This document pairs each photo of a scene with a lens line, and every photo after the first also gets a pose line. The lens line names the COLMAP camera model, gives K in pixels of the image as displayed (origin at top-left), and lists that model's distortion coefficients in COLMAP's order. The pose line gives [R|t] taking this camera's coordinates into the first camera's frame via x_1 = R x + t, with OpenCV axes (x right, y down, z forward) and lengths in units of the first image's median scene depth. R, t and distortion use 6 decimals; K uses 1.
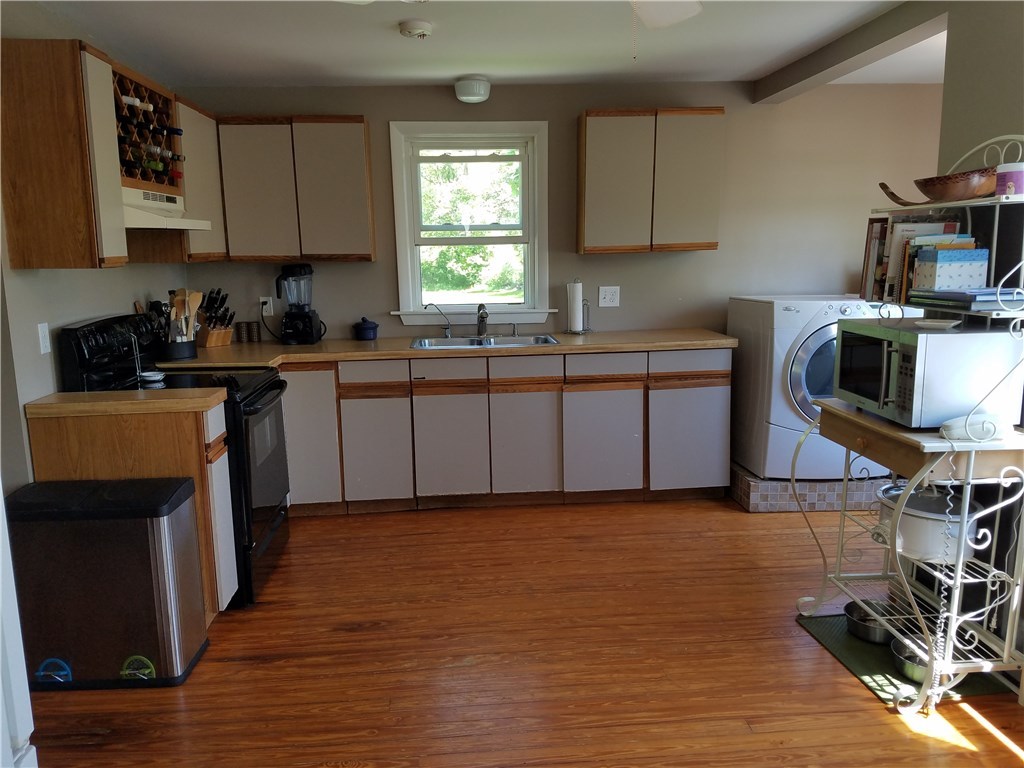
lens RADIAL K [[784.0, 0, 505.1], [0, 784.0, 405.1], [0, 0, 1]] dist [0.214653, -0.380406]
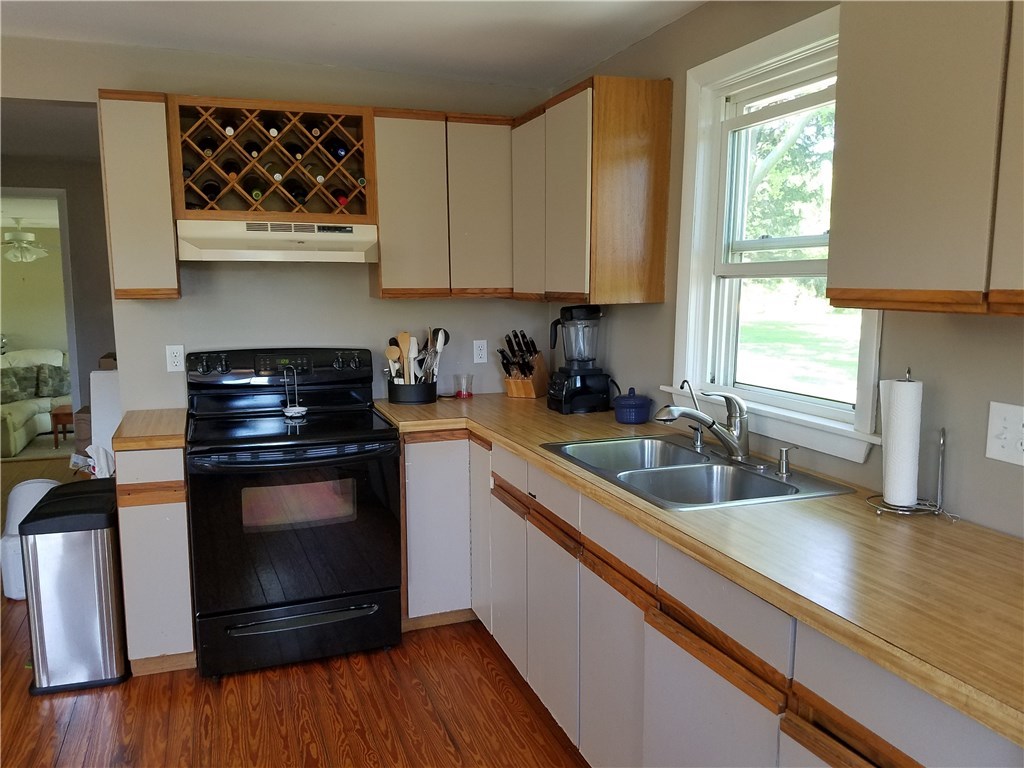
lens RADIAL K [[784.0, 0, 505.1], [0, 784.0, 405.1], [0, 0, 1]] dist [0.214653, -0.380406]
pose [[0.263107, 0.168428, -0.949951, 0.439195], [-0.190204, 0.974373, 0.120078, -0.166893], [0.945831, 0.149091, 0.288400, 0.771700]]
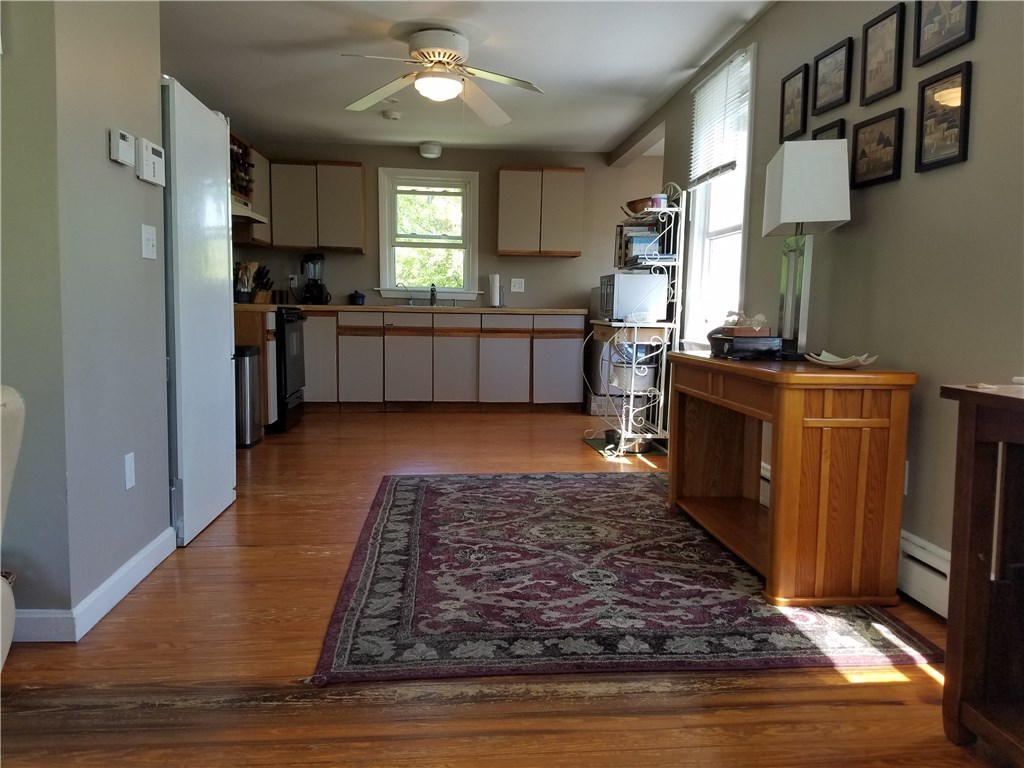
lens RADIAL K [[787.2, 0, 513.0], [0, 787.2, 400.2], [0, 0, 1]] dist [0.228462, -0.292896]
pose [[0.999286, 0.034986, 0.014282, 0.120460], [-0.033874, 0.996843, -0.071810, 0.219156], [-0.016749, 0.071275, 0.997316, -0.579739]]
